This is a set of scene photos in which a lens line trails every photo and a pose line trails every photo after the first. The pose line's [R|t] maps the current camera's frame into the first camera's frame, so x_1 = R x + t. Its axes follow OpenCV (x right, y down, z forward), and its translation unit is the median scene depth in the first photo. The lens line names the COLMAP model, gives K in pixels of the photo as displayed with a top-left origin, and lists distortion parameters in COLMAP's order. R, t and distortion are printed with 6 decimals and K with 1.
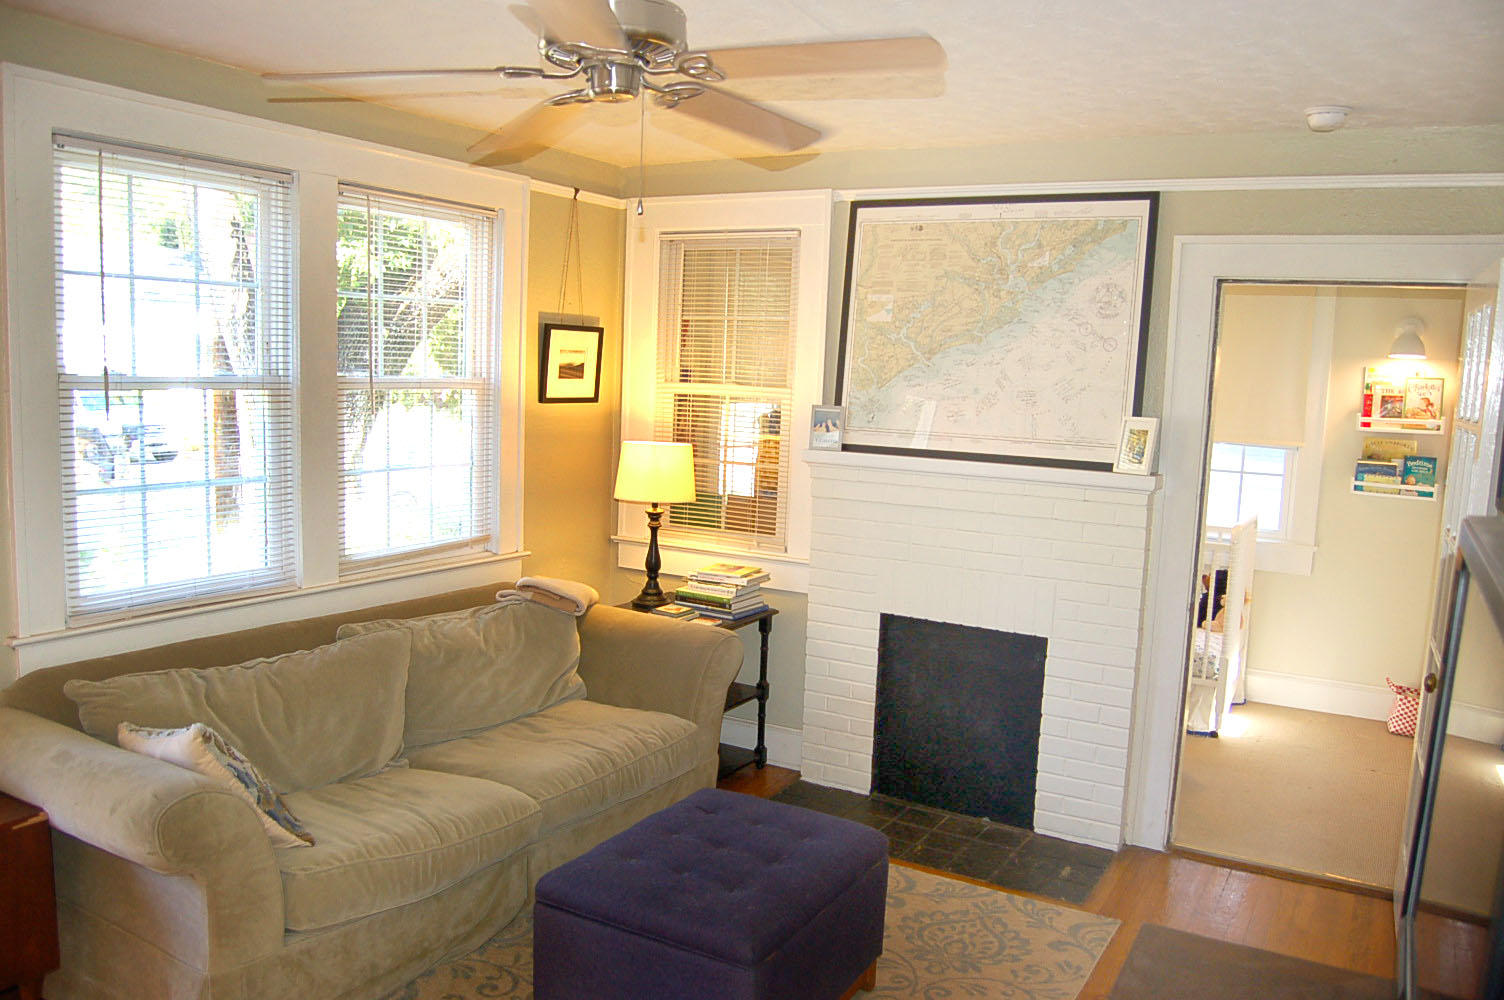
lens RADIAL K [[1179.8, 0, 752.0], [0, 1179.8, 500.0], [0, 0, 1]] dist [-0.068741, 0.005773]
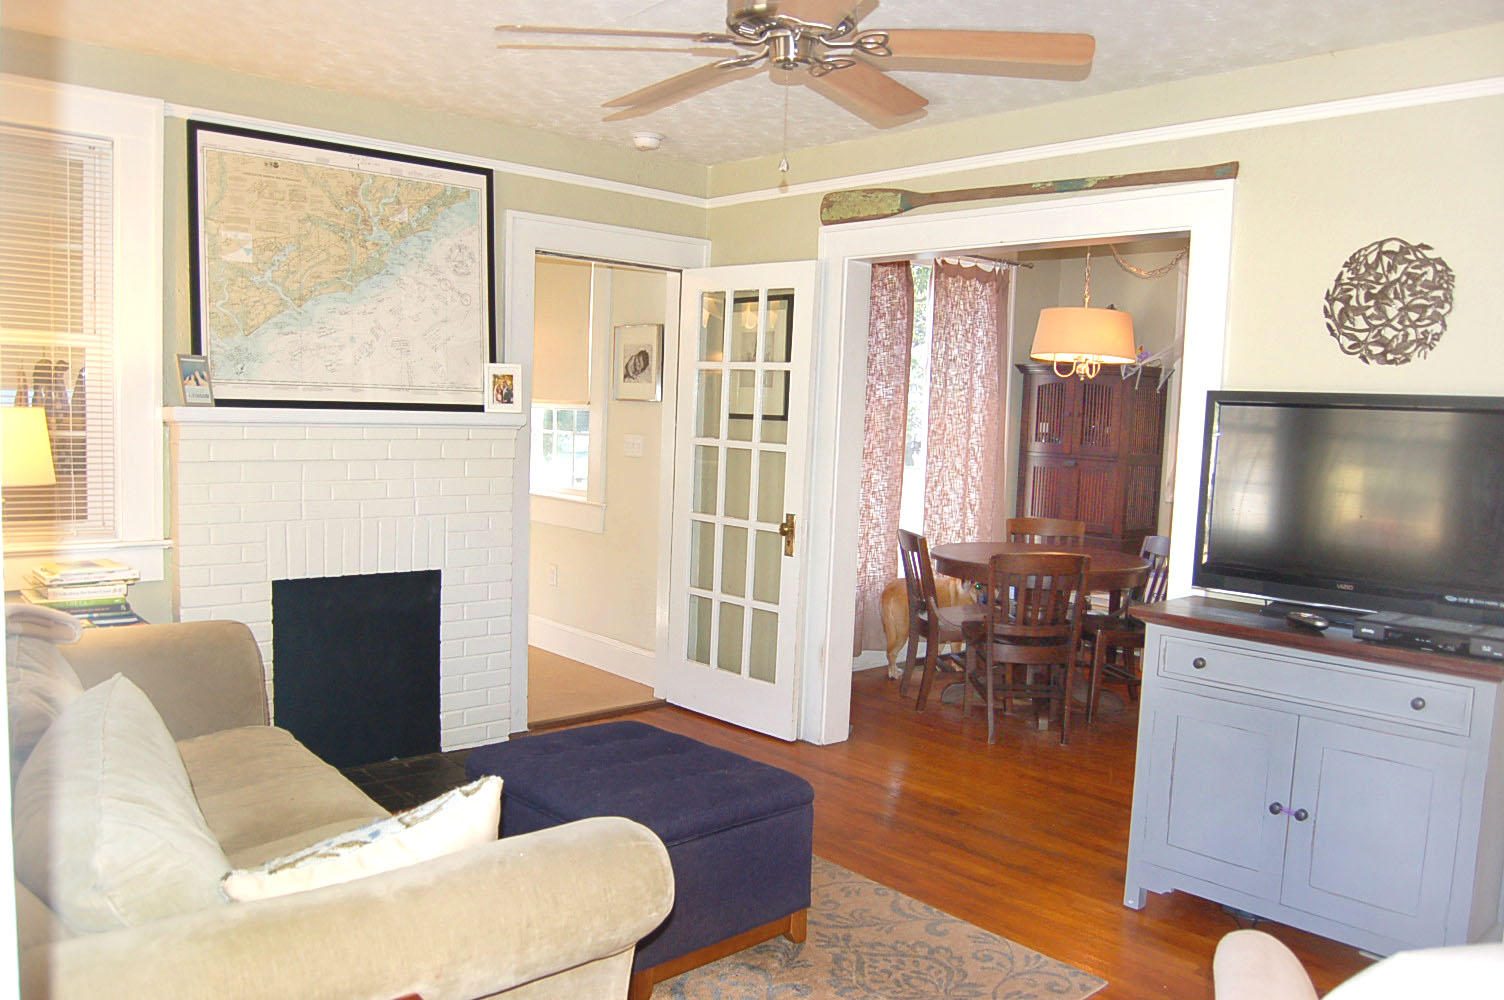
lens RADIAL K [[1179.8, 0, 752.0], [0, 1179.8, 500.0], [0, 0, 1]] dist [-0.068741, 0.005773]
pose [[0.318182, -0.105284, 0.942165, -0.655880], [0.084790, 0.992992, 0.082329, -0.010601], [-0.944230, 0.053690, 0.324879, 0.366904]]
